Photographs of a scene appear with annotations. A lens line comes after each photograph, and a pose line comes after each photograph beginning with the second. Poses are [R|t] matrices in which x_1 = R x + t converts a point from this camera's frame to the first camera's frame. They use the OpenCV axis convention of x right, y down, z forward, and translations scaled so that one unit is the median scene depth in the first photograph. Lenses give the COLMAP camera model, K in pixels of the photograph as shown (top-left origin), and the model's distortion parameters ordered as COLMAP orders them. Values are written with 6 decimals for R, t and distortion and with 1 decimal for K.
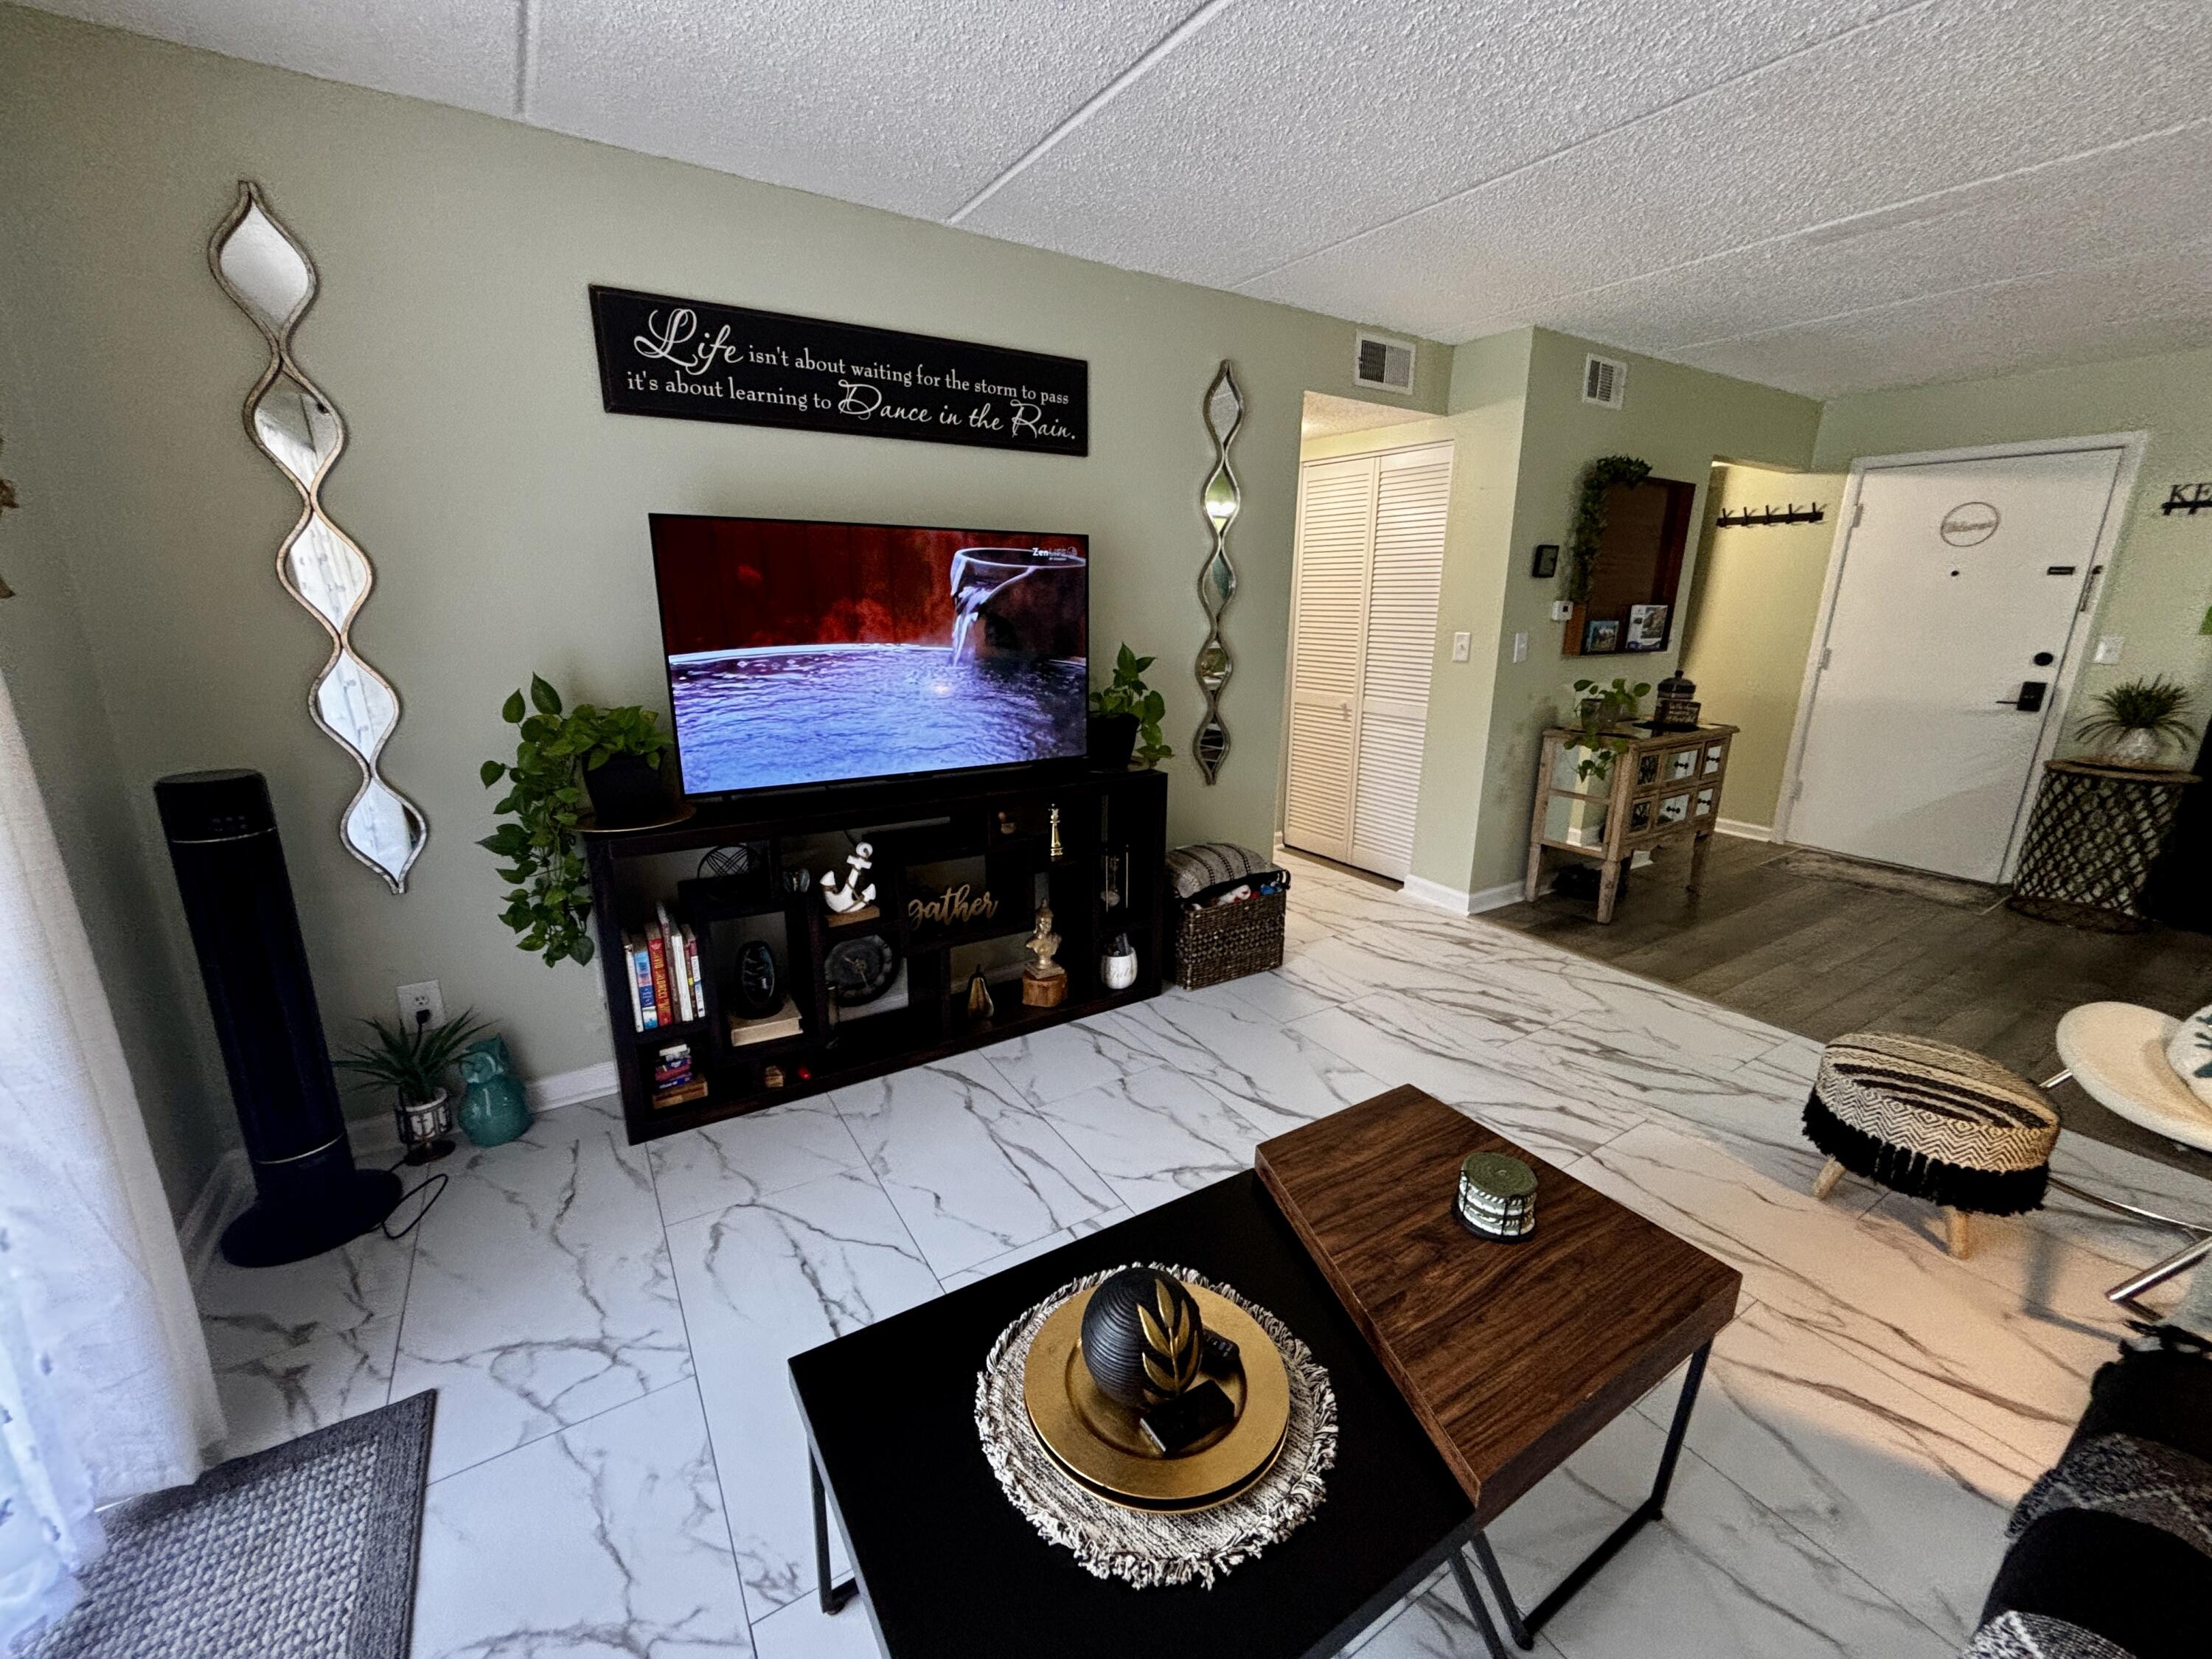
lens RADIAL K [[890.8, 0, 1096.8], [0, 890.8, 824.1], [0, 0, 1]] dist [-0.000825, -0.000446]
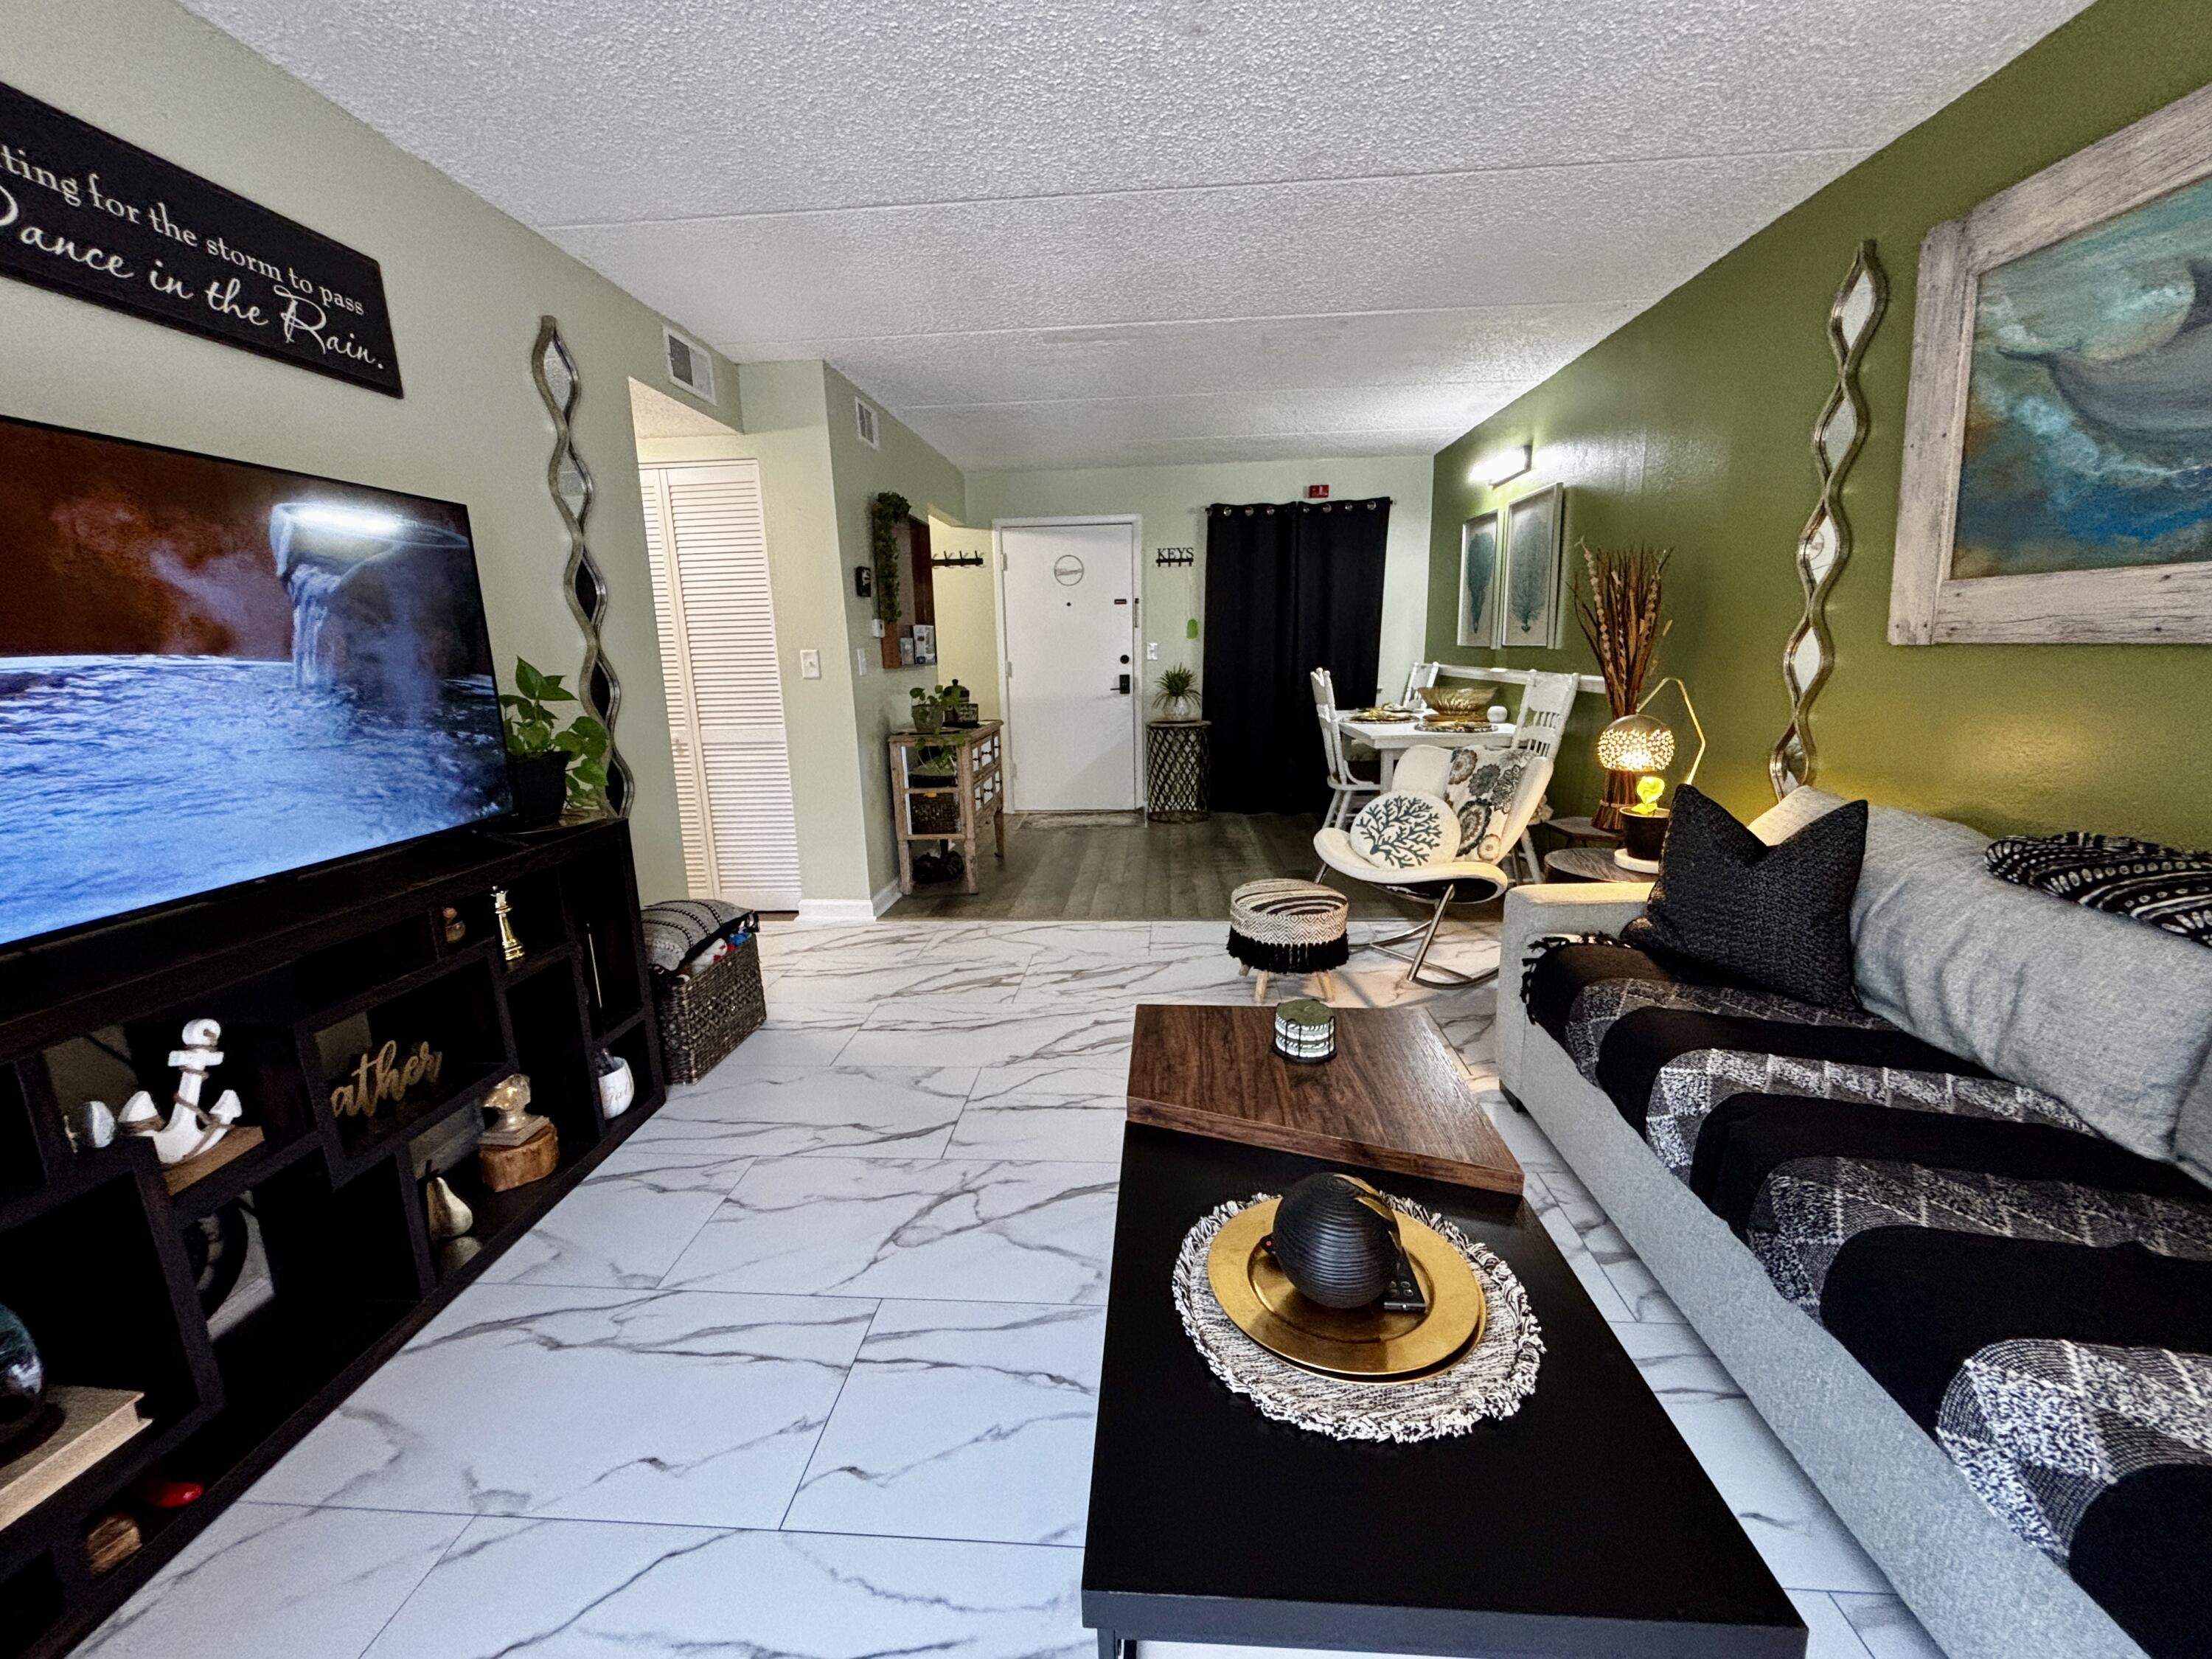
lens RADIAL K [[890.7, 0, 1105.2], [0, 890.7, 824.4], [0, 0, 1]] dist [0.000056, -0.001746]
pose [[0.587817, -0.183431, 0.787924, -0.310105], [0.235492, 0.970575, 0.050269, 0.007418], [-0.773960, 0.156001, 0.613718, 0.202998]]
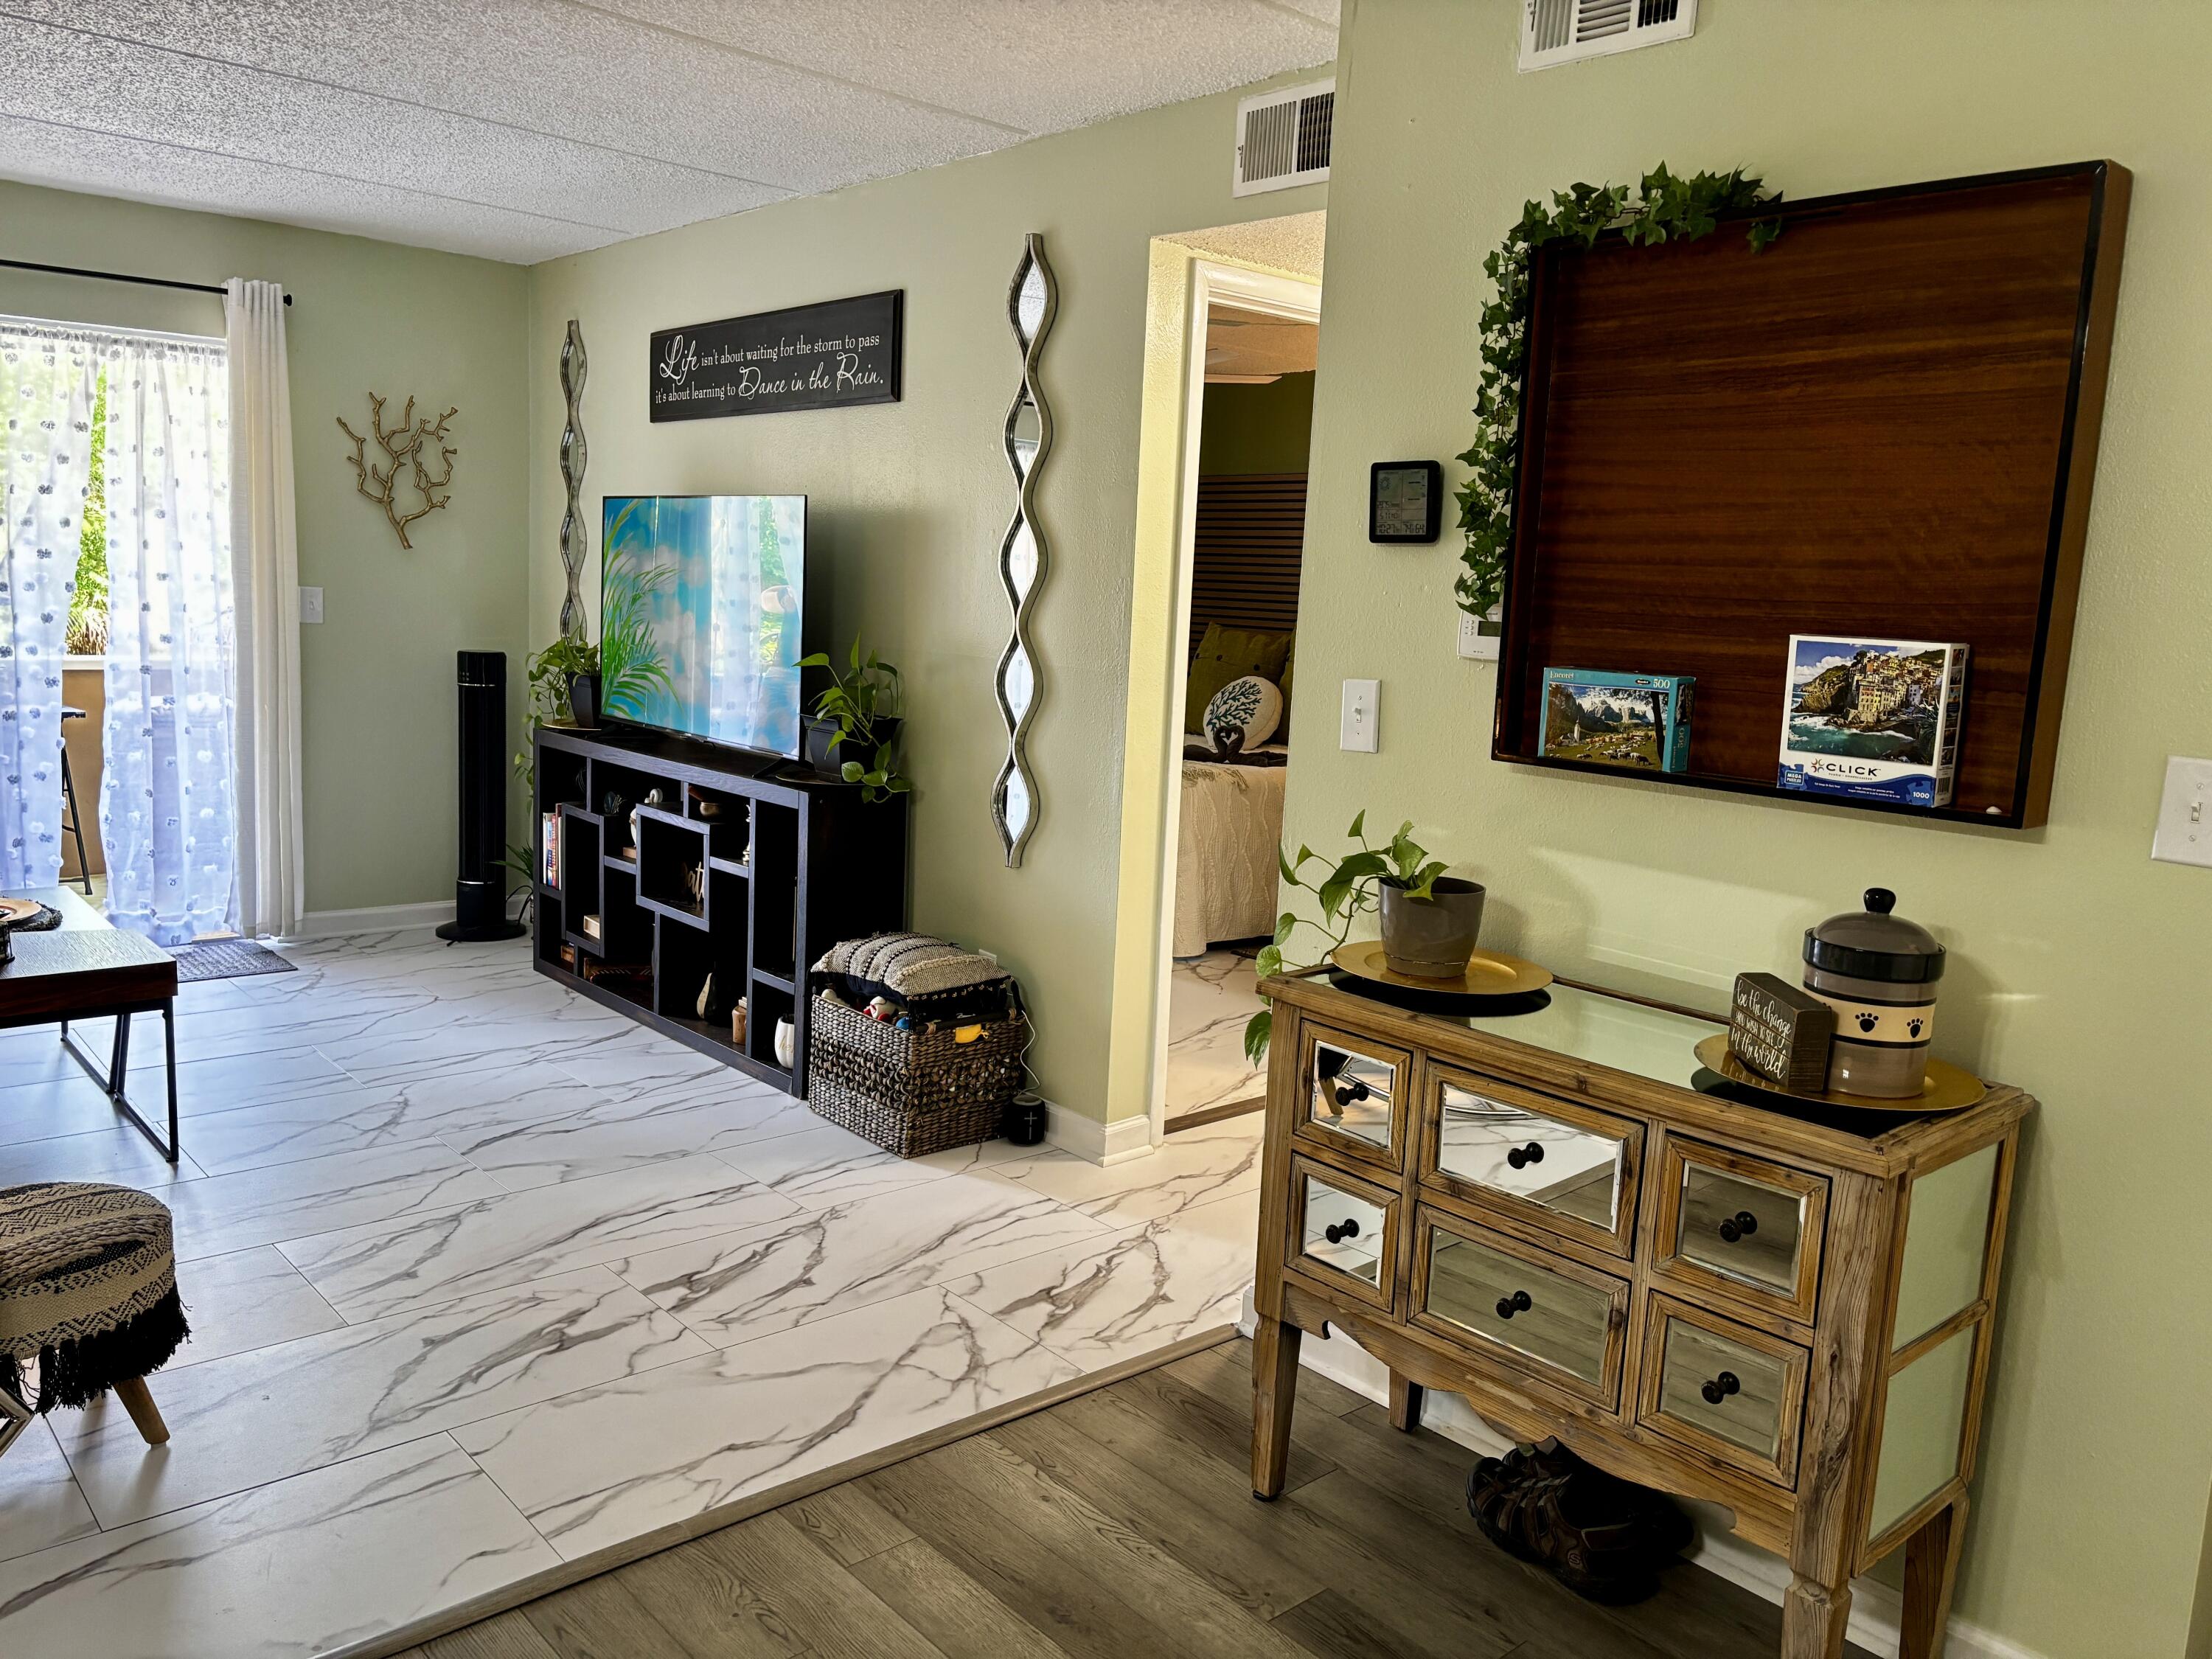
lens RADIAL K [[1692.8, 0, 1143.6], [0, 1692.8, 829.3], [0, 0, 1]] dist [0.025315, -0.003526]
pose [[0.173177, 0.143501, -0.974381, 1.640106], [-0.292244, 0.952259, 0.088302, -0.255027], [0.940534, 0.269465, 0.206846, 1.036955]]
